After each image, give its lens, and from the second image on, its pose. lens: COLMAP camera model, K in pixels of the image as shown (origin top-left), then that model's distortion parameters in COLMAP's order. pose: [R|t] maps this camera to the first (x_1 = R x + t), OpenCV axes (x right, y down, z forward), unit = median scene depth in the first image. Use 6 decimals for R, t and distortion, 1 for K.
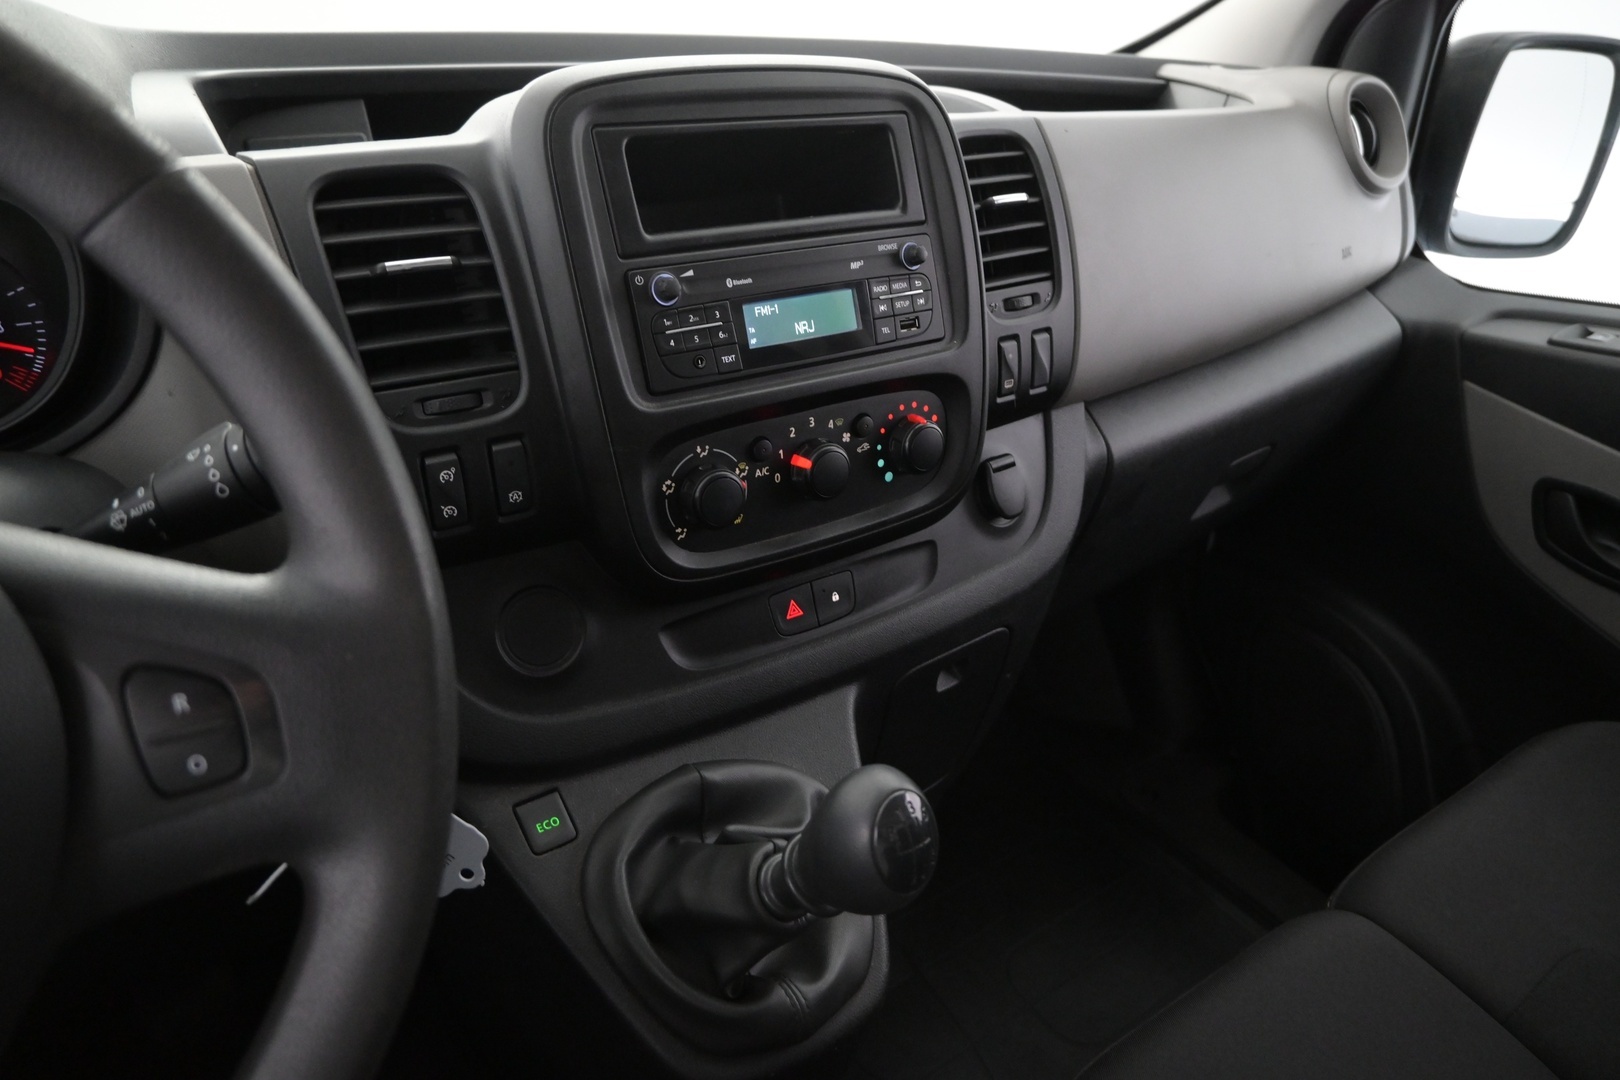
lens RADIAL K [[1115.7, 0, 810.6], [0, 1115.7, 533.8], [0, 0, 1]] dist [-0.012740, 0.000590]
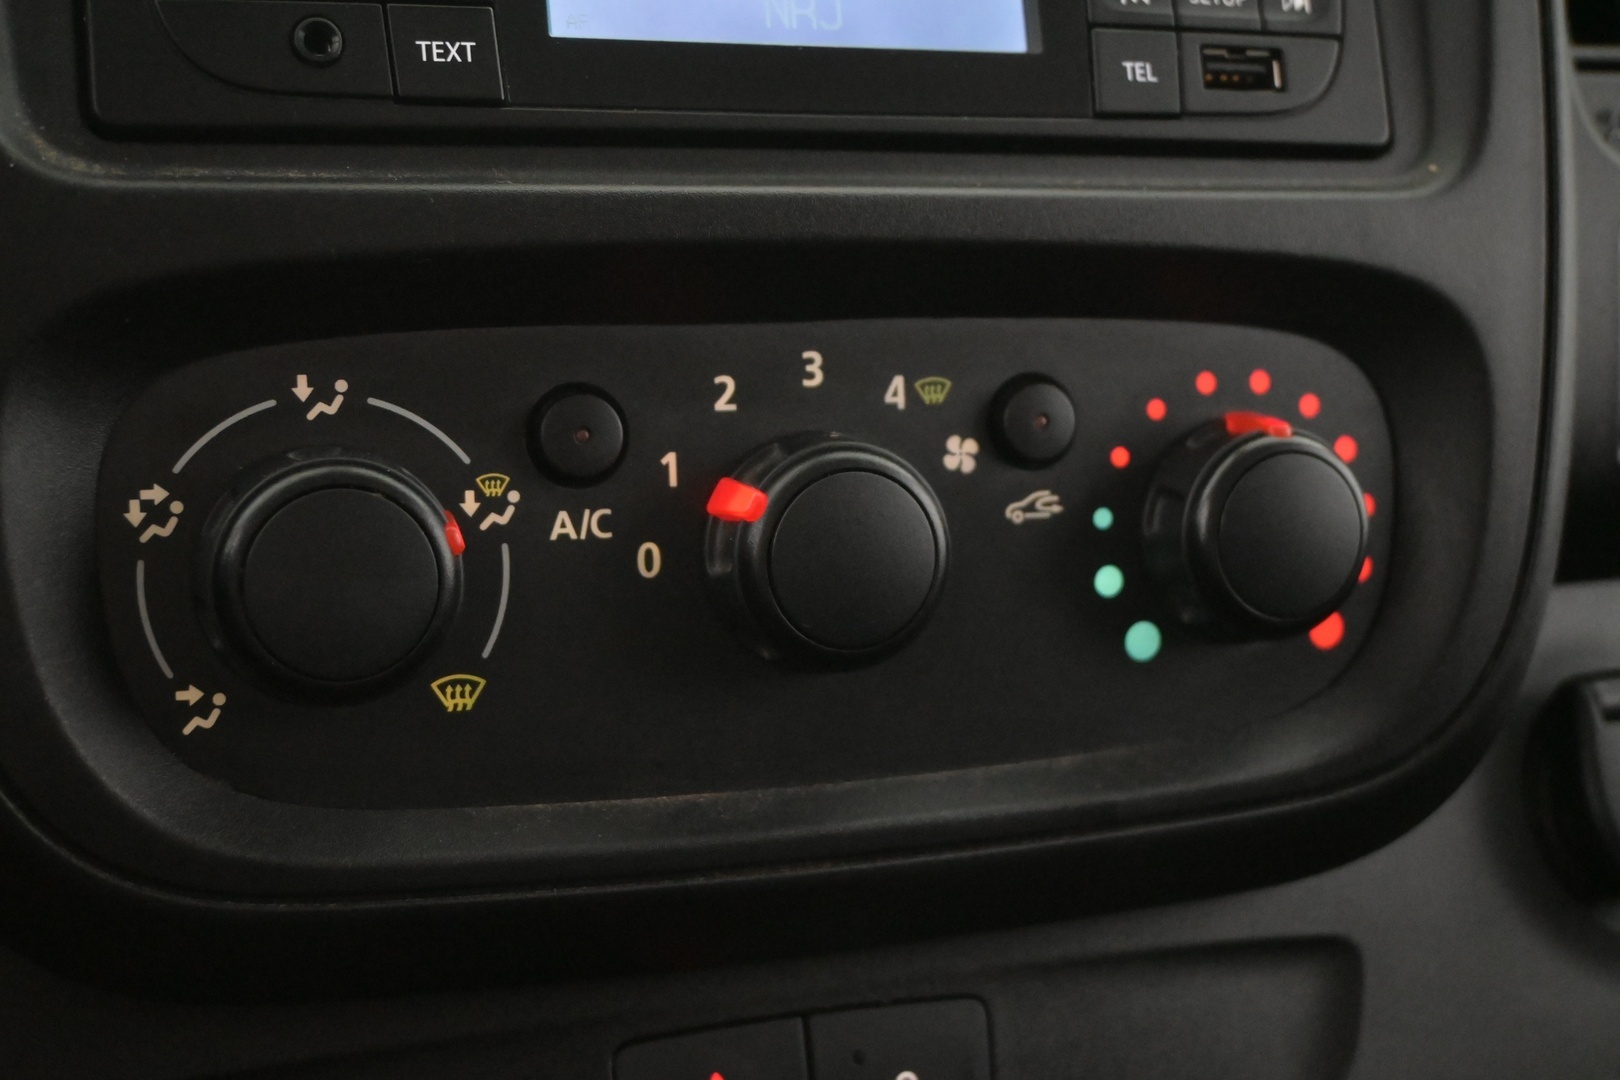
lens RADIAL K [[2029.3, 0, 811.0], [0, 2029.3, 504.6], [0, 0, 1]] dist [-0.008505, 0.000000]
pose [[0.957142, 0.050918, -0.285107, 0.134128], [-0.124508, 0.961154, -0.246336, 0.046807], [0.261489, 0.271276, 0.926301, 0.546930]]
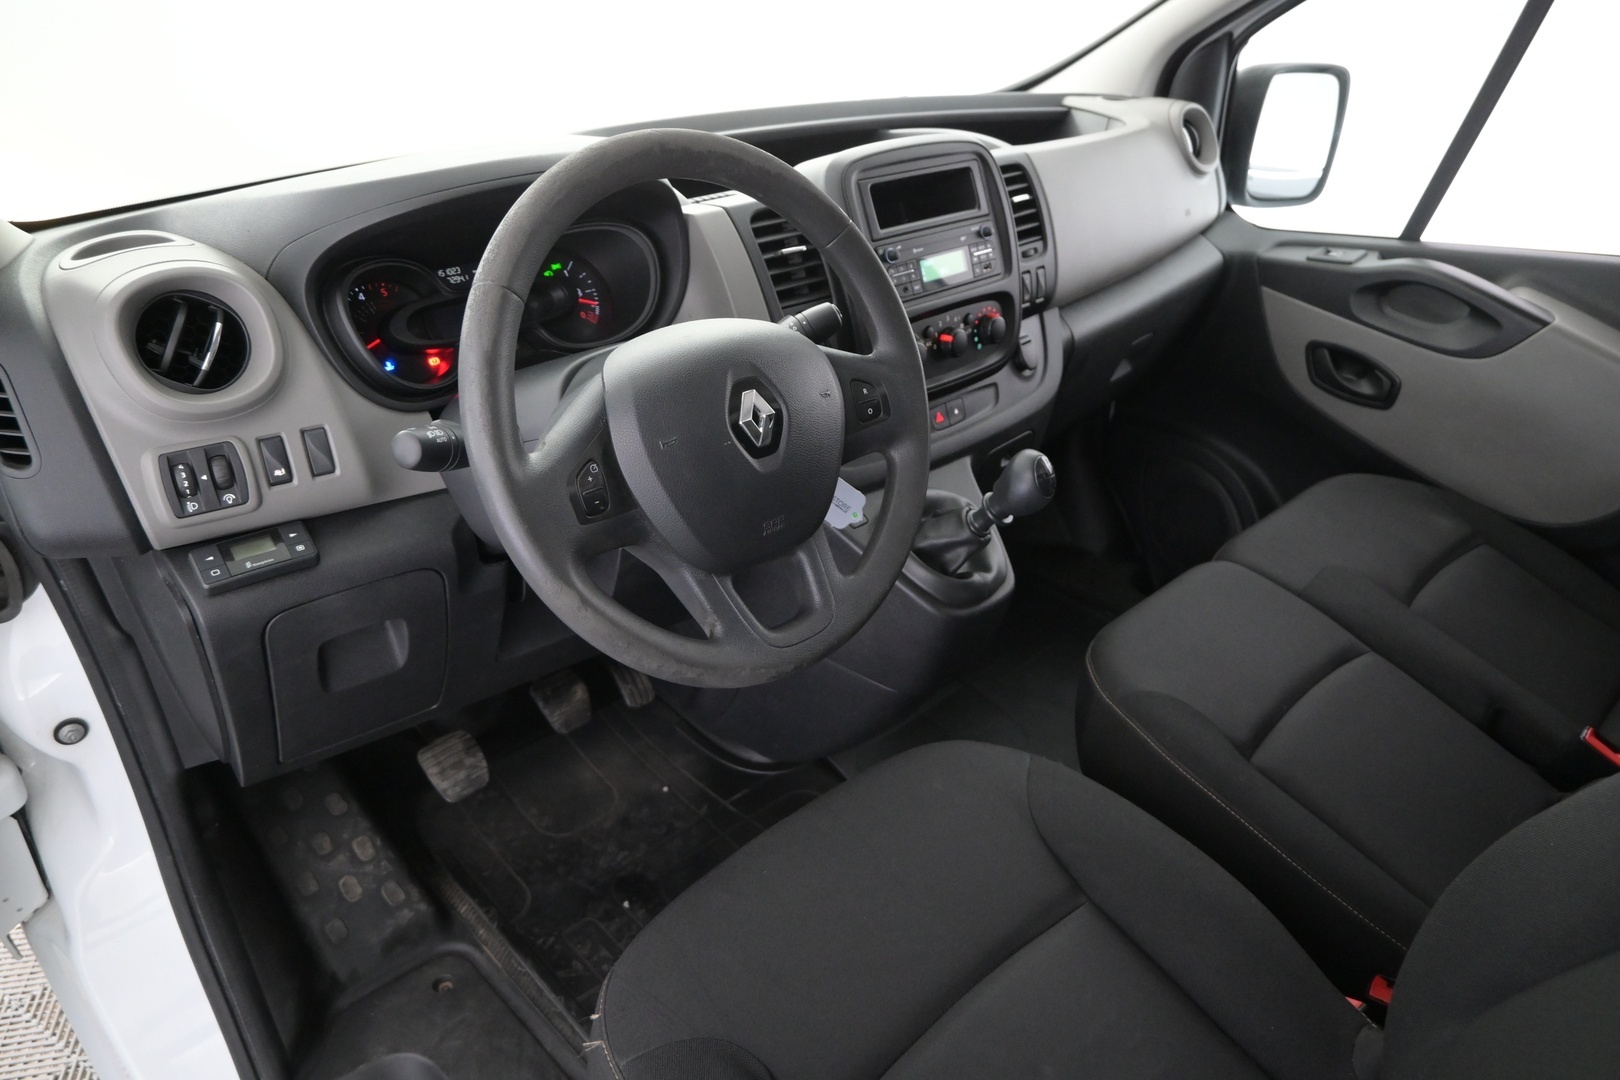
lens RADIAL K [[1115.7, 0, 805.0], [0, 1115.7, 532.6], [0, 0, 1]] dist [-0.012740, 0.000590]
pose [[0.989104, -0.091273, 0.115509, -0.501873], [0.088427, 0.995645, 0.029541, 0.194186], [-0.117702, -0.019005, 0.992867, -0.932198]]
